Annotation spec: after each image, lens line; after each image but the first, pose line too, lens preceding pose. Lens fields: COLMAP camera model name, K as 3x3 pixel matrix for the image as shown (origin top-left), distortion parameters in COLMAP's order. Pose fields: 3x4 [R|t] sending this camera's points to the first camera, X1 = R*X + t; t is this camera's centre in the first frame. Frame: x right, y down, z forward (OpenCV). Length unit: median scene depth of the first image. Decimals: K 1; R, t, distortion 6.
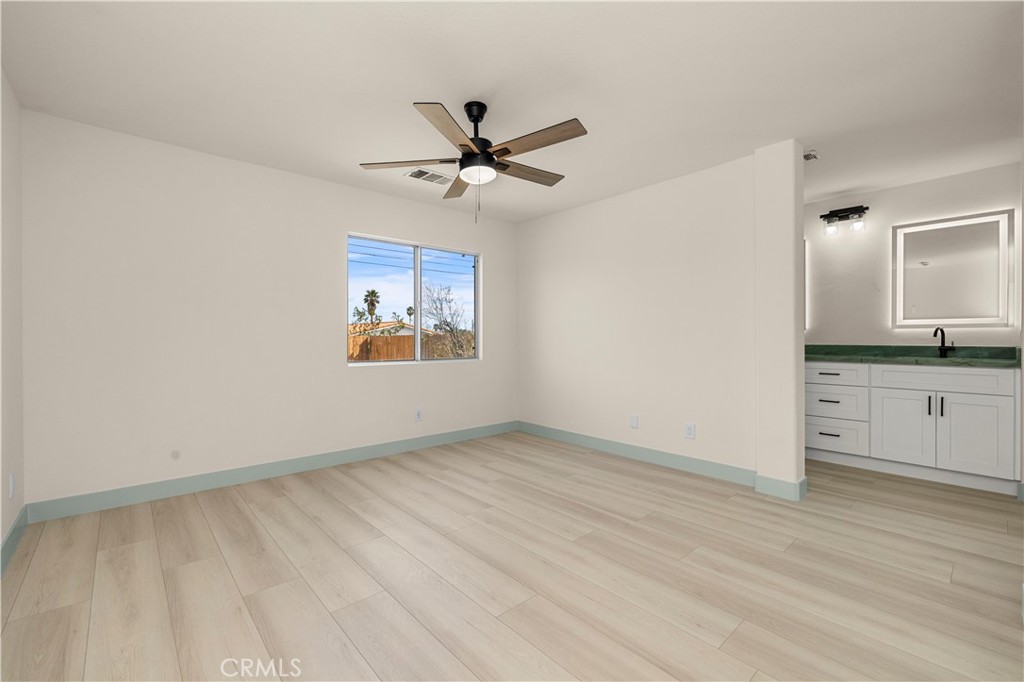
lens RADIAL K [[430.2, 0, 511.4], [0, 430.2, 340.4], [0, 0, 1]] dist [0.000340, -0.000083]
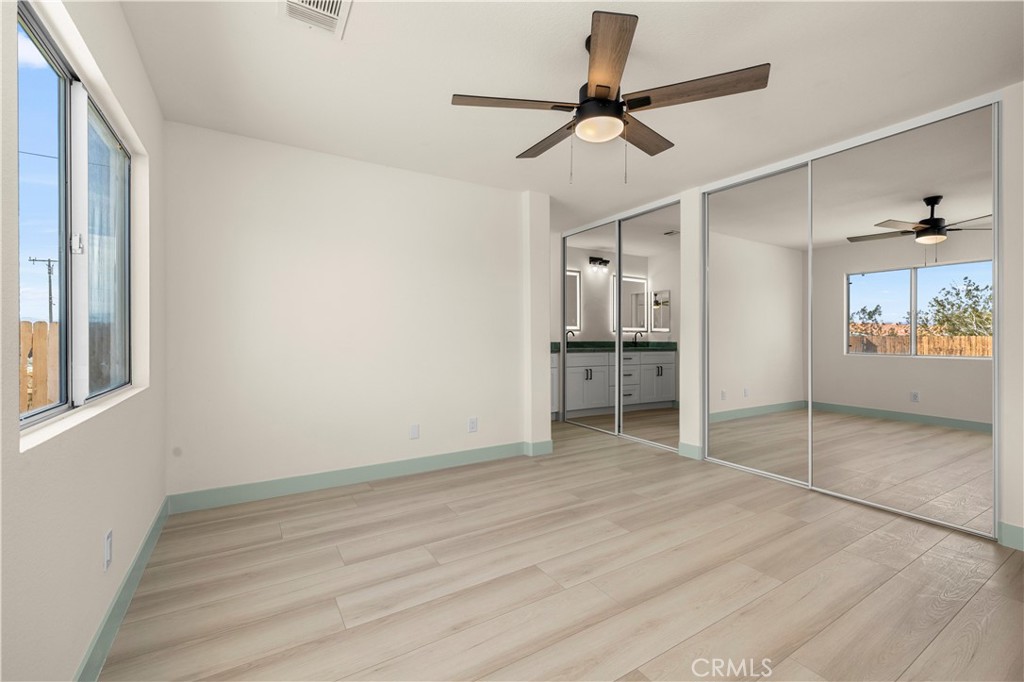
lens RADIAL K [[430.2, 0, 511.5], [0, 430.2, 340.2], [0, 0, 1]] dist [0.000340, -0.000083]
pose [[0.178882, -0.008862, 0.983831, -0.773701], [0.005650, 0.999952, 0.007980, -0.007363], [-0.983854, 0.004131, 0.178924, 0.906291]]
